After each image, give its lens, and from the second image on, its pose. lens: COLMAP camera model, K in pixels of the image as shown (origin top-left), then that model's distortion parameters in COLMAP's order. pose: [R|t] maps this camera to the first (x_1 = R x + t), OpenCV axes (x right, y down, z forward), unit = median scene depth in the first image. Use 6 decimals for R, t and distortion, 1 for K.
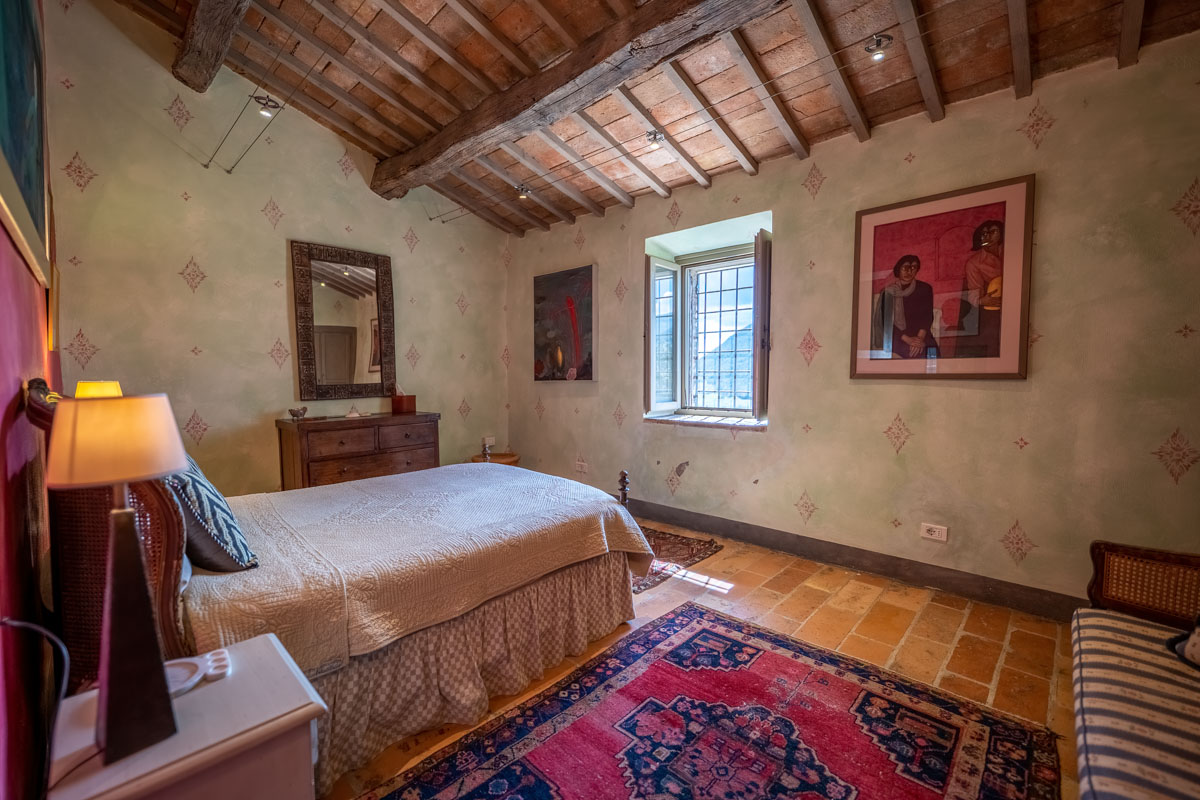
lens RADIAL K [[489.0, 0, 600.5], [0, 489.0, 395.9], [0, 0, 1]] dist [0.000358, 0.000144]
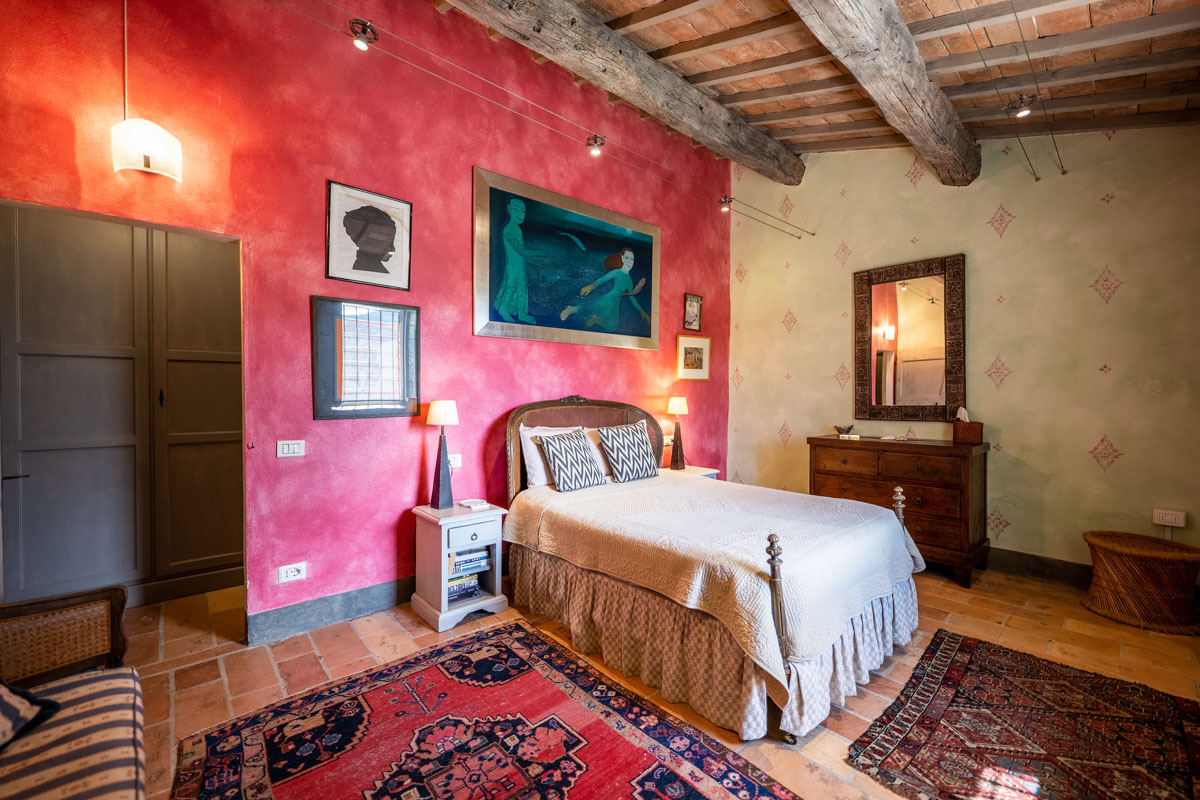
lens RADIAL K [[489.0, 0, 600.6], [0, 489.0, 396.7], [0, 0, 1]] dist [0.000358, 0.000144]
pose [[-0.078005, 0.012348, -0.996876, 0.963869], [-0.049652, 0.998634, 0.016255, -0.056251], [0.995716, 0.050765, -0.077286, 1.002189]]
